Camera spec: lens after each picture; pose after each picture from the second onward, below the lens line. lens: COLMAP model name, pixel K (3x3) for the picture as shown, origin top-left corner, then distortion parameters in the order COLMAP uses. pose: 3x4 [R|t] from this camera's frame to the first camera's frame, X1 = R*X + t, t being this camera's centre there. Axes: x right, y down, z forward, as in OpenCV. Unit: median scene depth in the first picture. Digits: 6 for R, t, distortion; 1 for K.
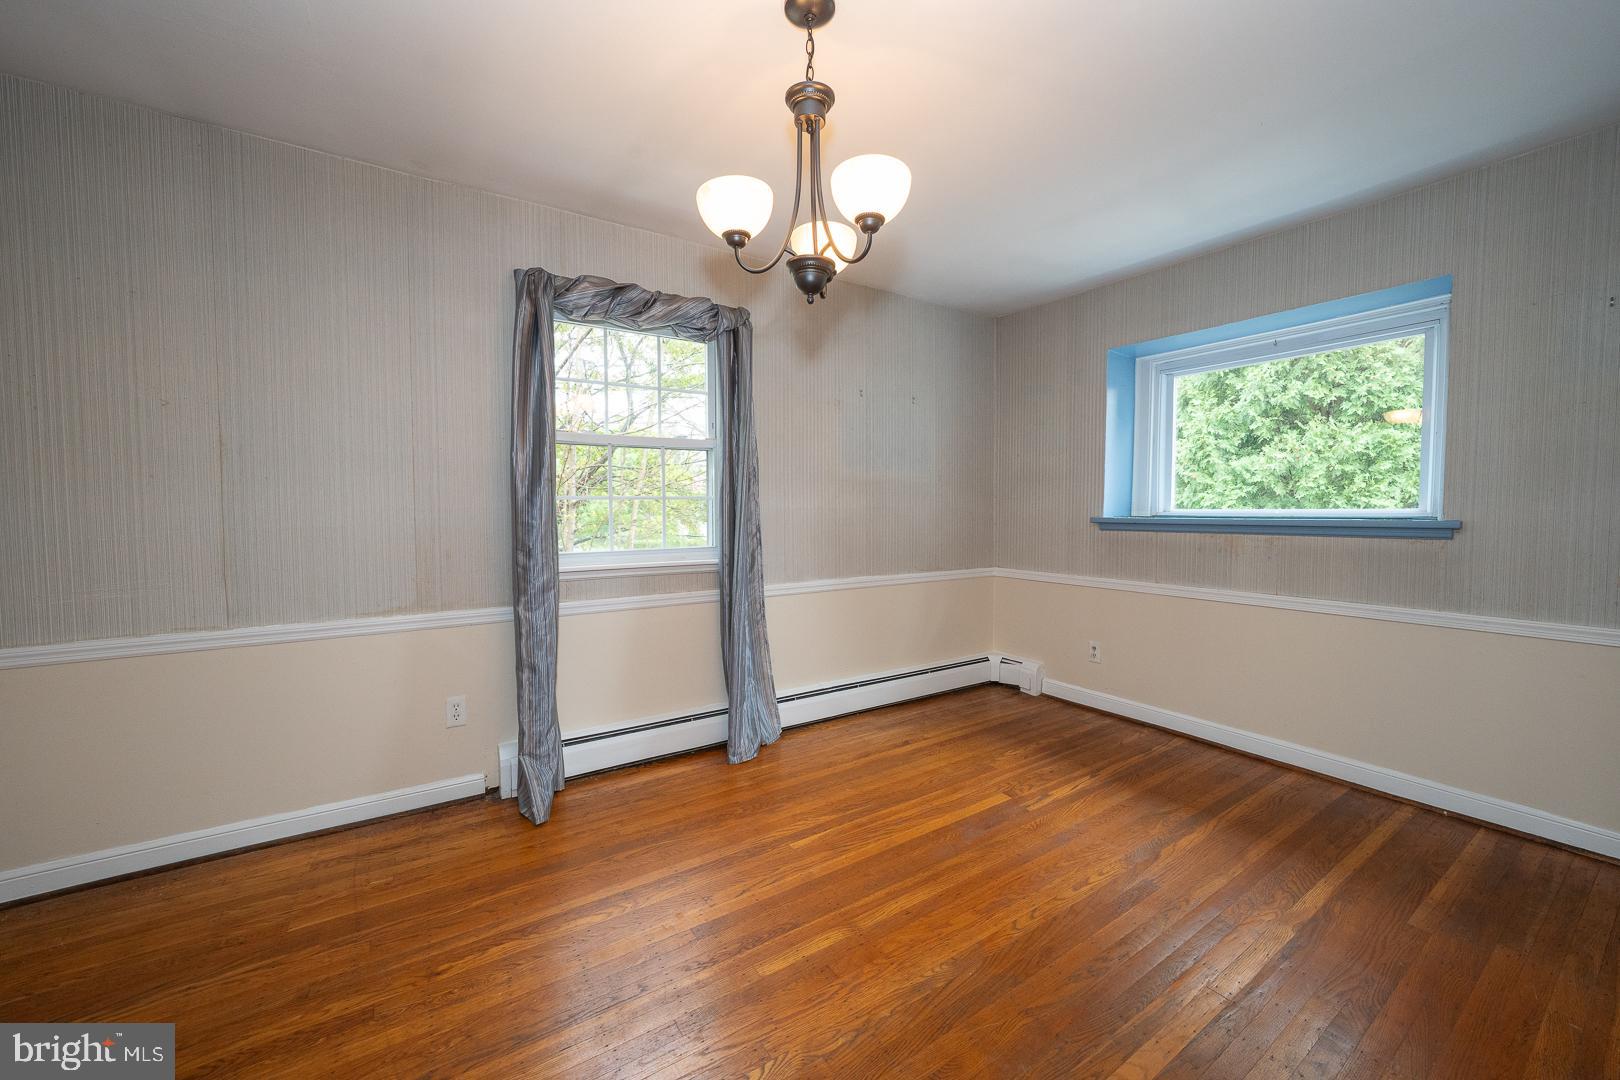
lens RADIAL K [[614.0, 0, 810.3], [0, 614.0, 535.8], [0, 0, 1]] dist [-0.015304, -0.000065]
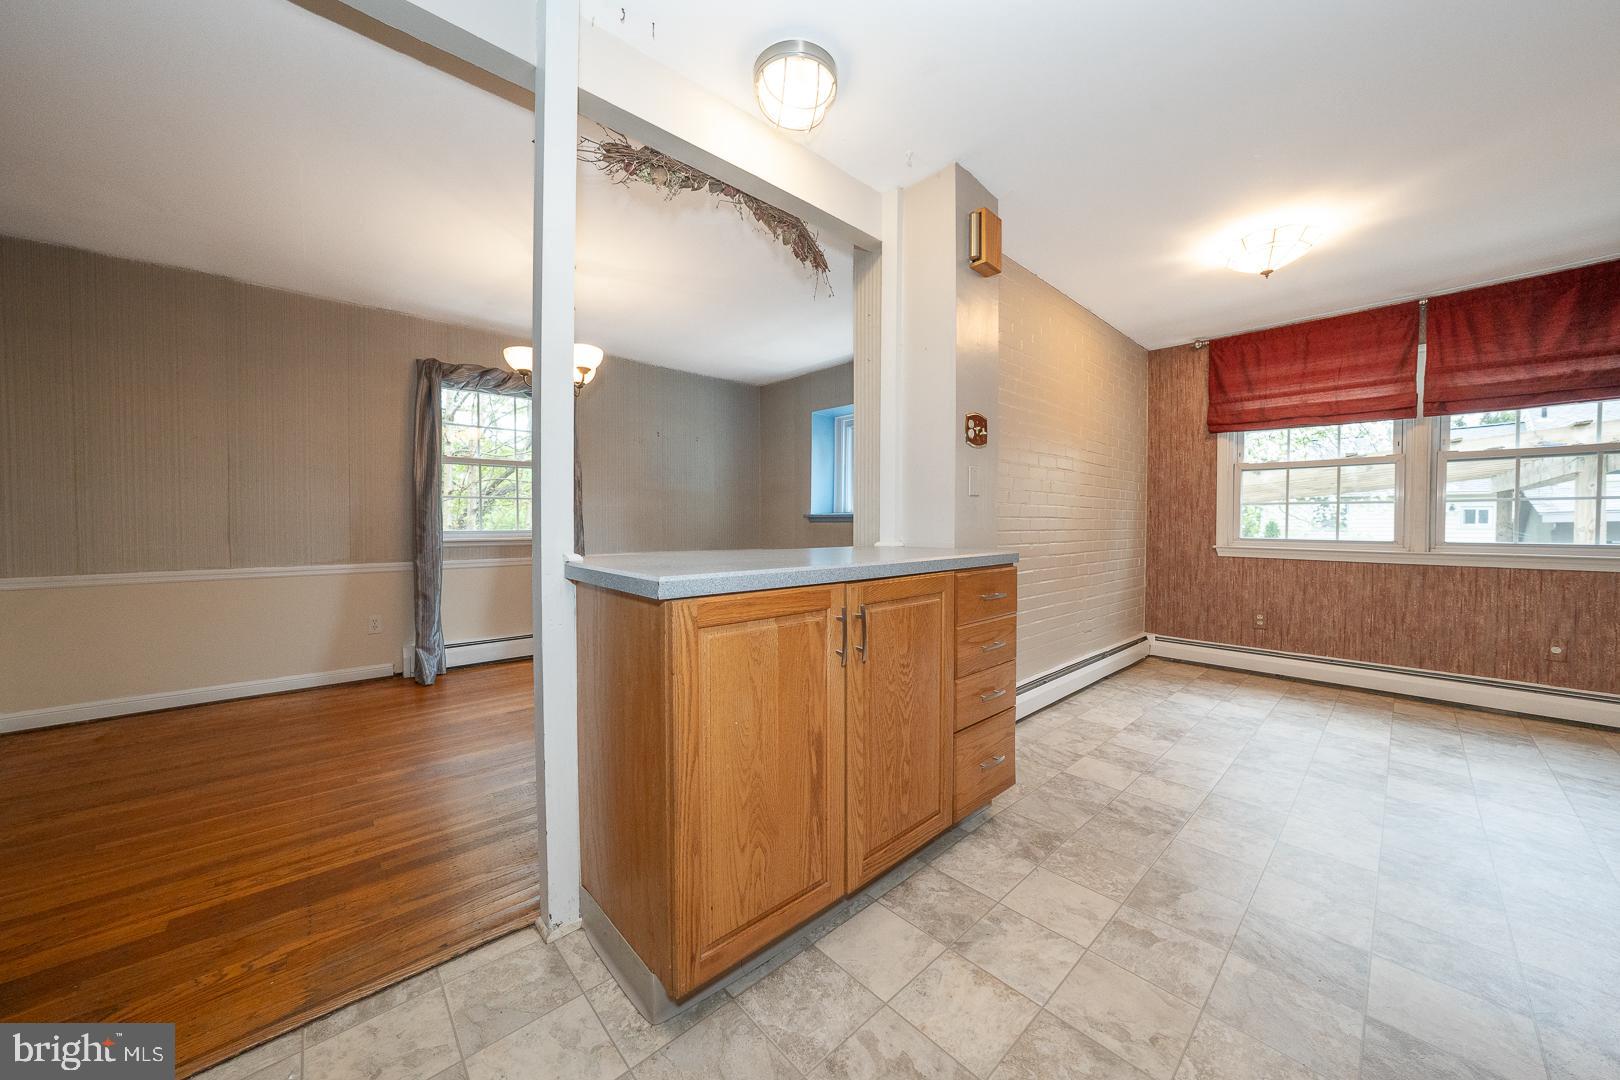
lens RADIAL K [[558.4, 0, 811.9], [0, 558.4, 535.2], [0, 0, 1]] dist [-0.027355, 0.005687]
pose [[0.987310, 0.001083, 0.158798, 0.330918], [0.002220, 0.999785, -0.020622, 0.074984], [-0.158787, 0.020712, 0.987096, -0.623459]]
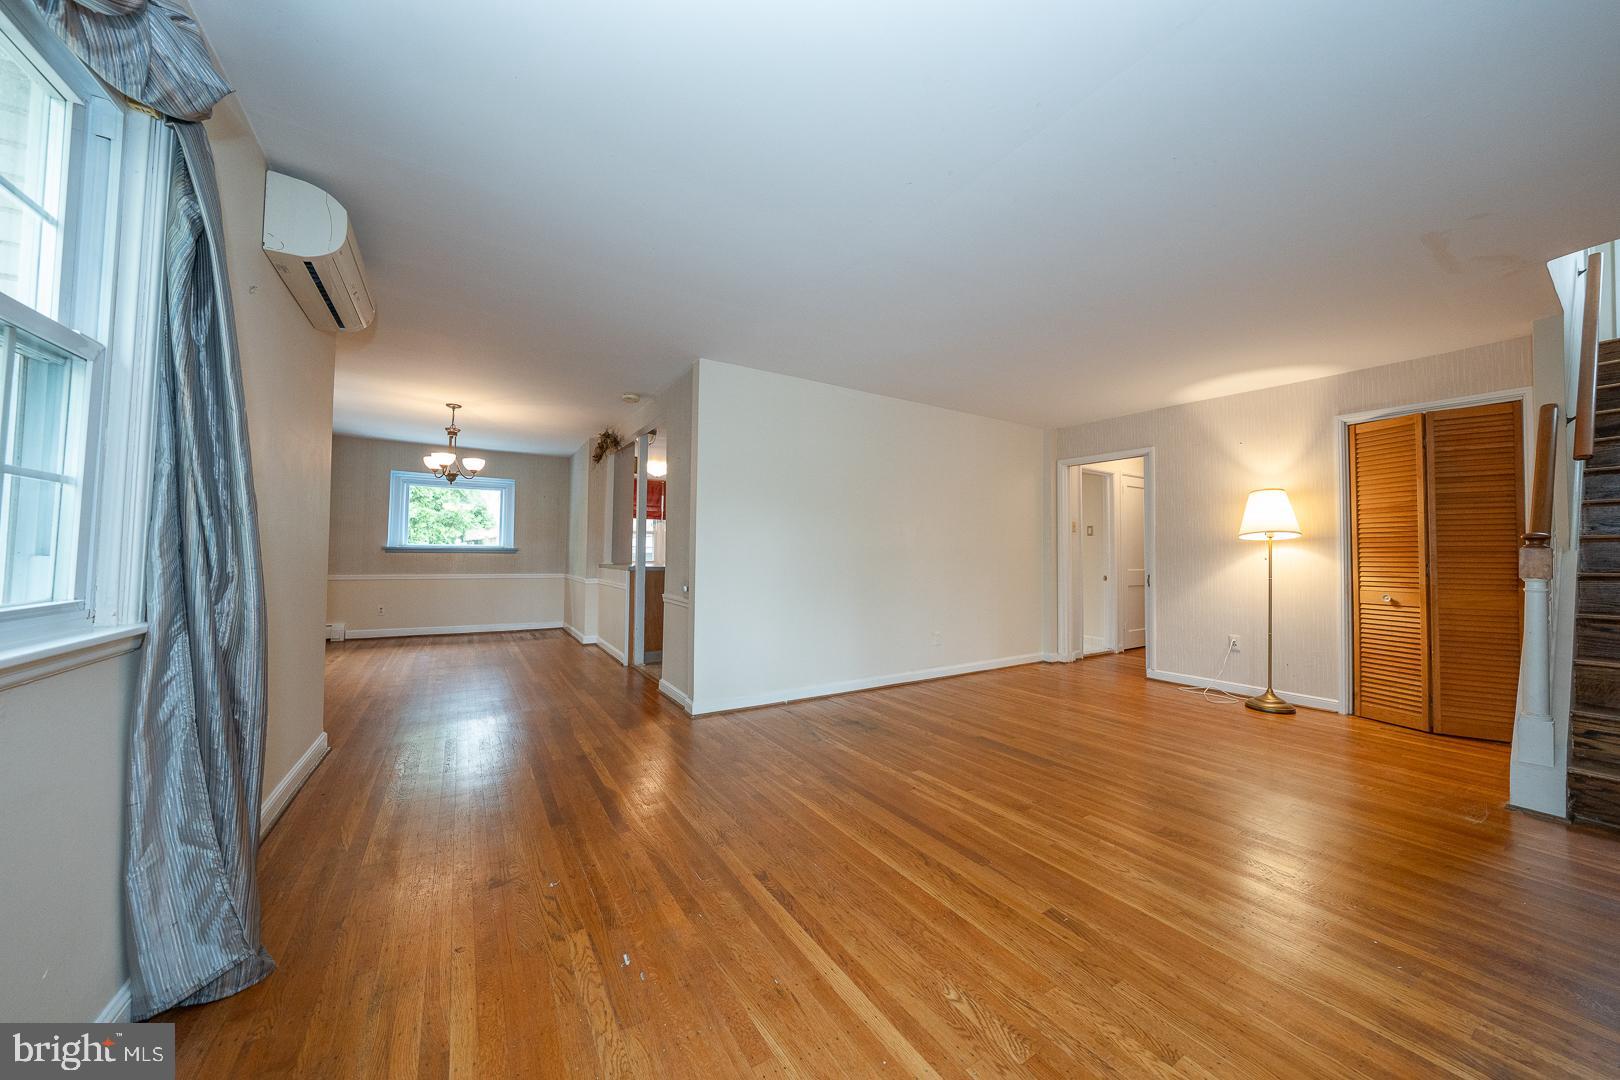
lens RADIAL K [[552.8, 0, 812.6], [0, 552.8, 534.6], [0, 0, 1]] dist [-0.020309, 0.000138]
pose [[0.010930, 0.041466, 0.999080, -1.937145], [0.031709, 0.998623, -0.041794, 0.075080], [-0.999437, 0.032137, 0.009601, -0.705463]]
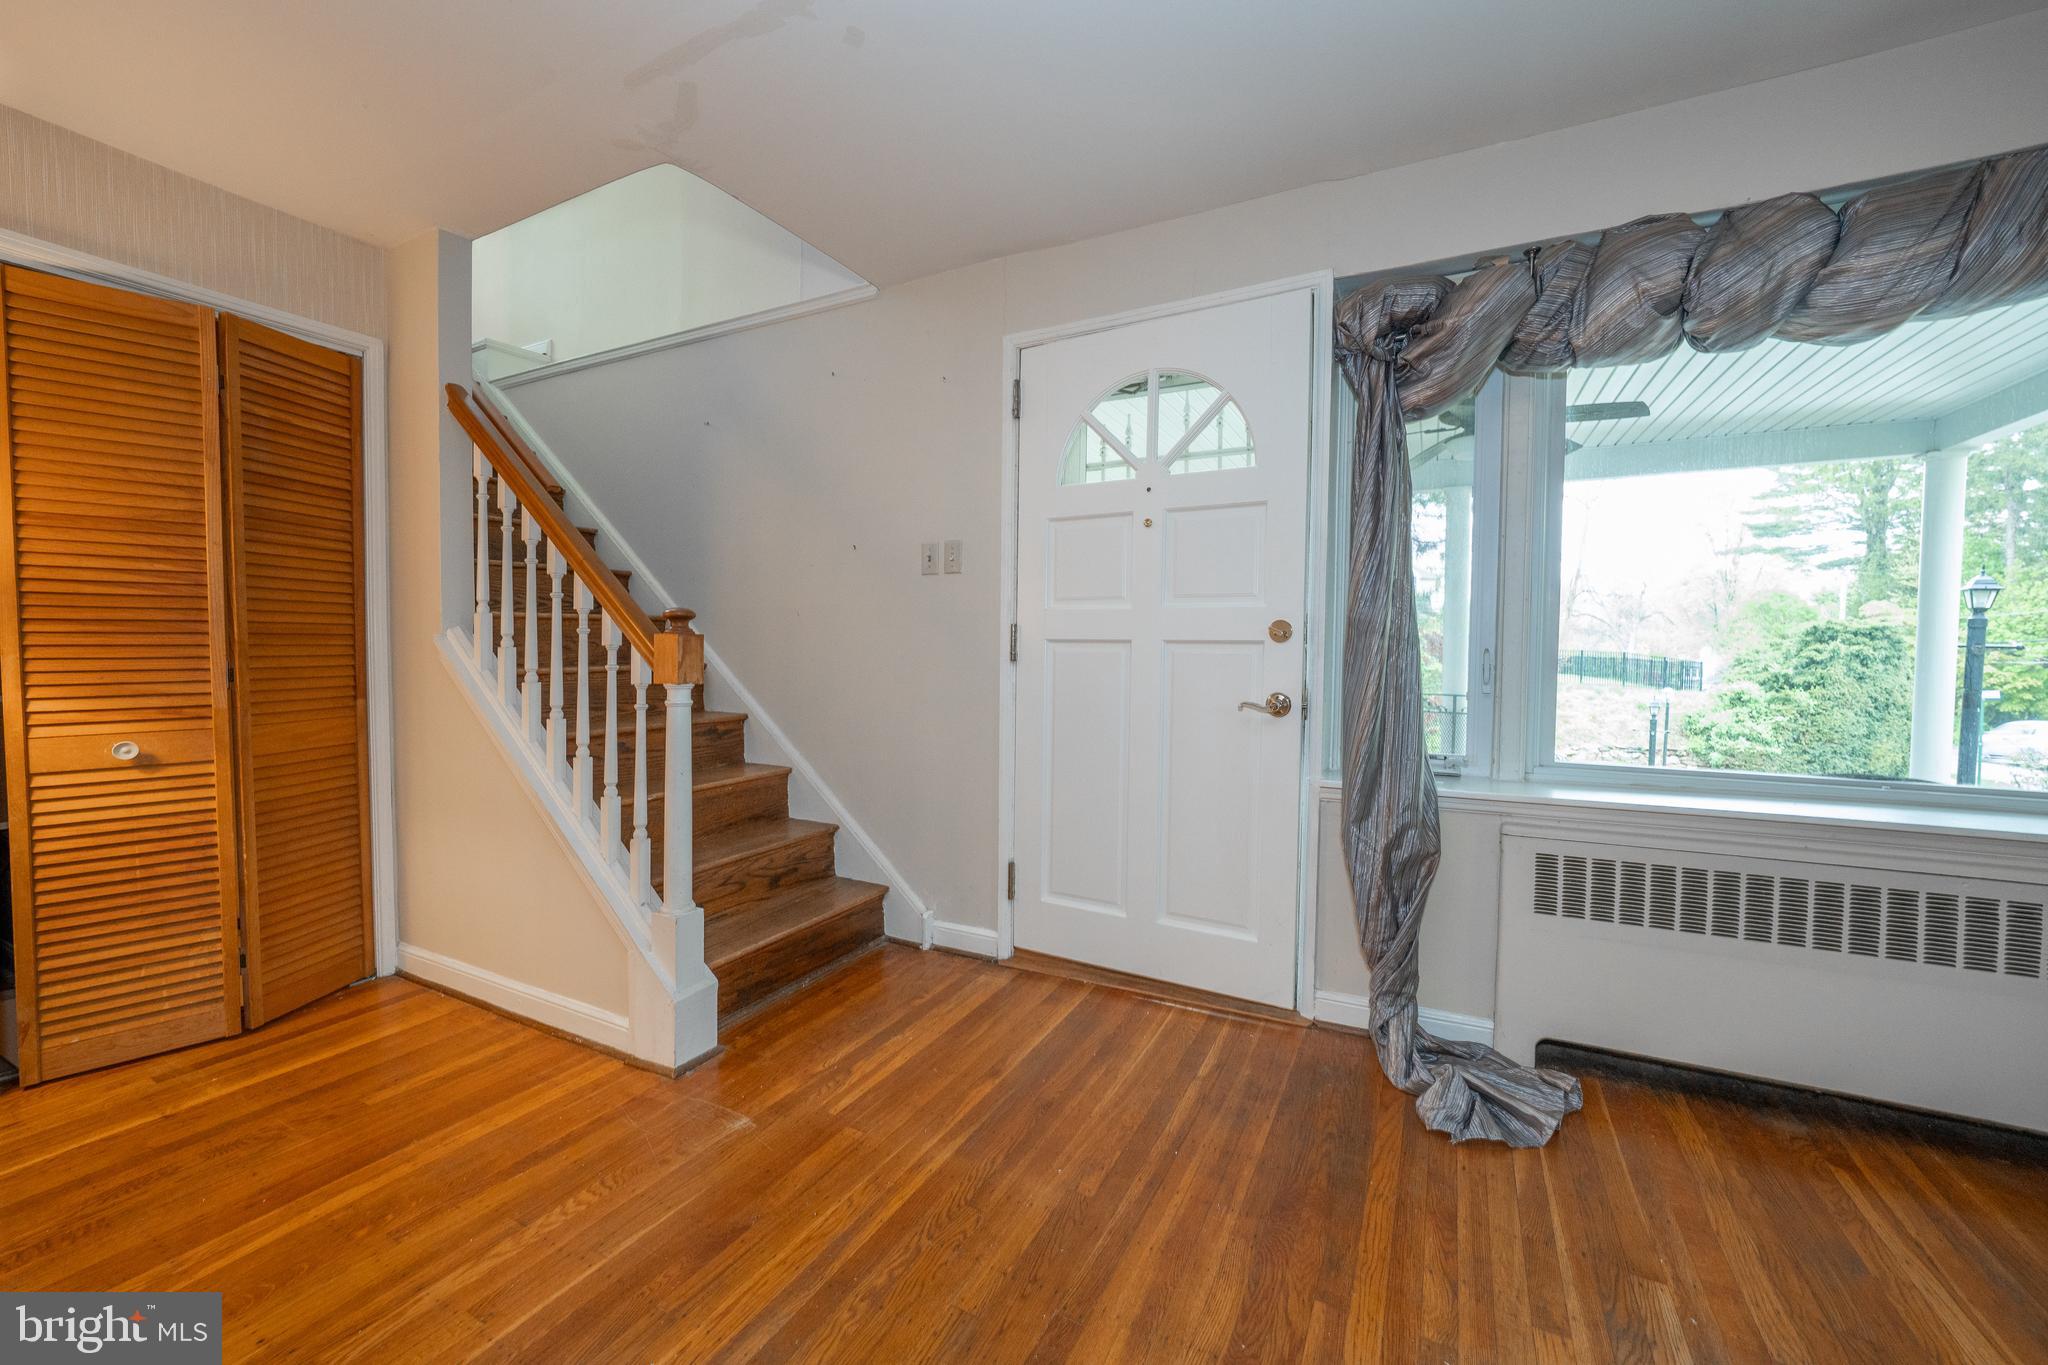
lens RADIAL K [[806.2, 0, 1026.2], [0, 806.2, 675.7], [0, 0, 1]] dist [-0.002007, -0.000088]
pose [[-0.873352, 0.018908, -0.486722, -0.909839], [-0.021677, 0.996748, 0.077617, 0.068668], [0.486607, 0.078337, -0.870102, -1.024248]]
